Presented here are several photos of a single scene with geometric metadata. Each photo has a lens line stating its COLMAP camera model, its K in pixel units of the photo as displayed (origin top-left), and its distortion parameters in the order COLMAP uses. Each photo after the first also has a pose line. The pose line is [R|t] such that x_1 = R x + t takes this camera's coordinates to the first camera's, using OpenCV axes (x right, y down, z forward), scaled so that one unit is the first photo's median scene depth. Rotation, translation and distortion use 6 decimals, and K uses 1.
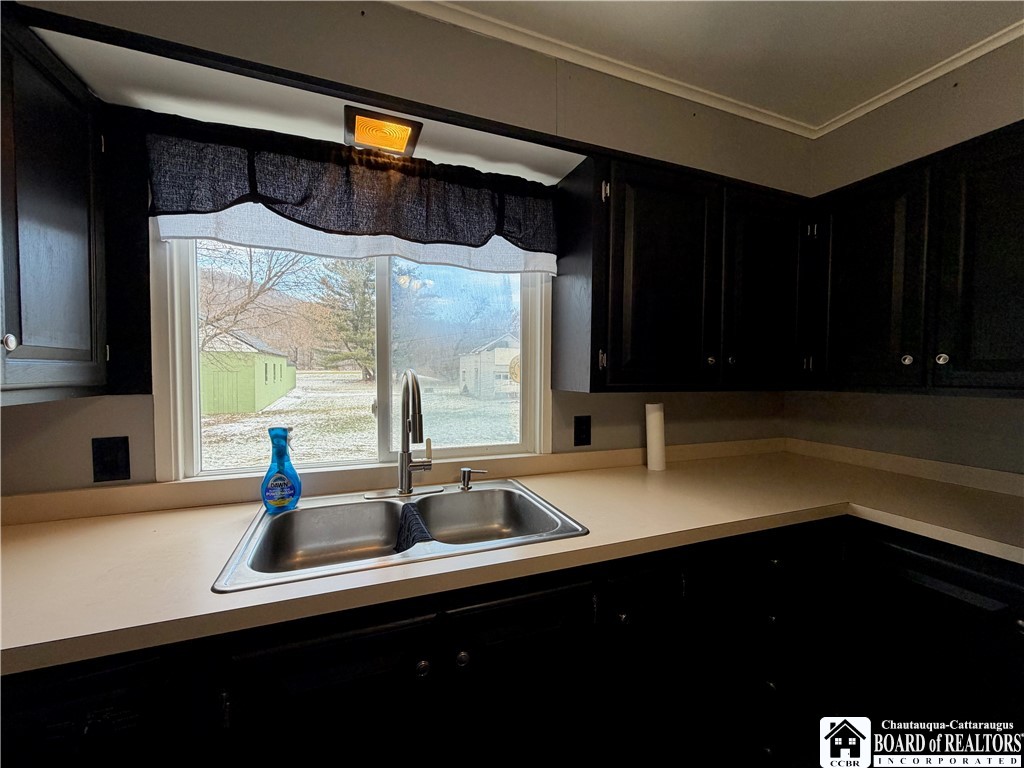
lens RADIAL K [[406.6, 0, 510.2], [0, 406.6, 384.8], [0, 0, 1]] dist [0.001327, -0.000110]
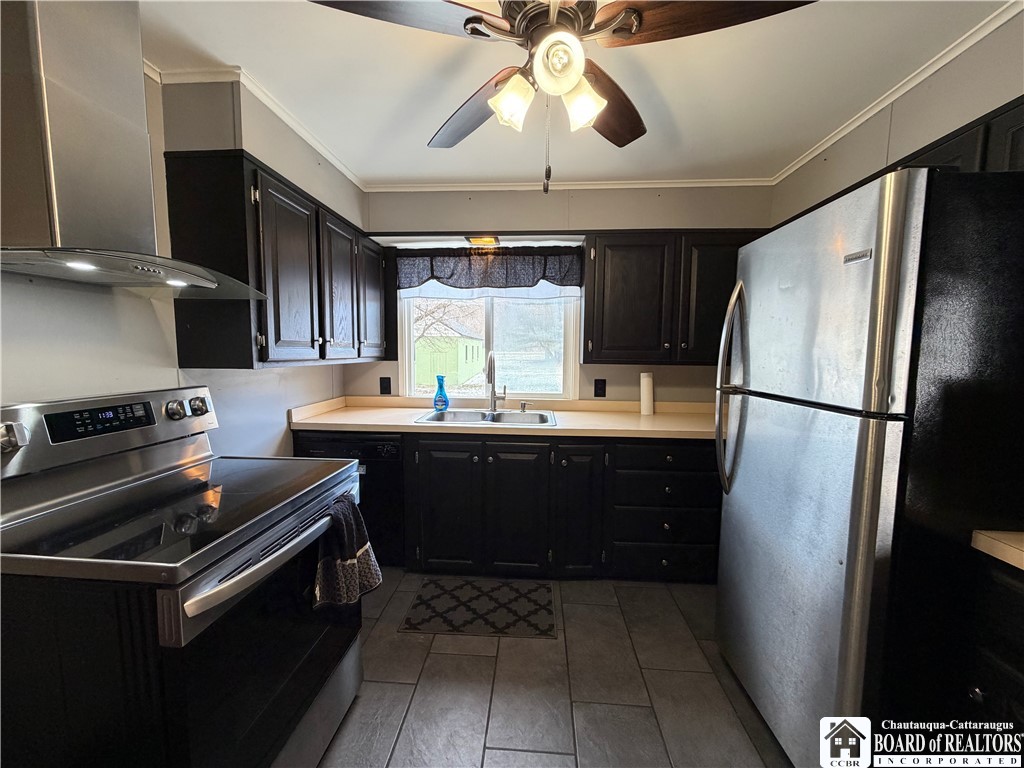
lens RADIAL K [[406.6, 0, 512.2], [0, 406.6, 383.7], [0, 0, 1]] dist [0.001327, -0.000110]
pose [[0.906540, 0.036226, -0.420563, 0.730237], [-0.017949, 0.998718, 0.047336, 0.029555], [0.421738, -0.035363, 0.906028, -0.875070]]
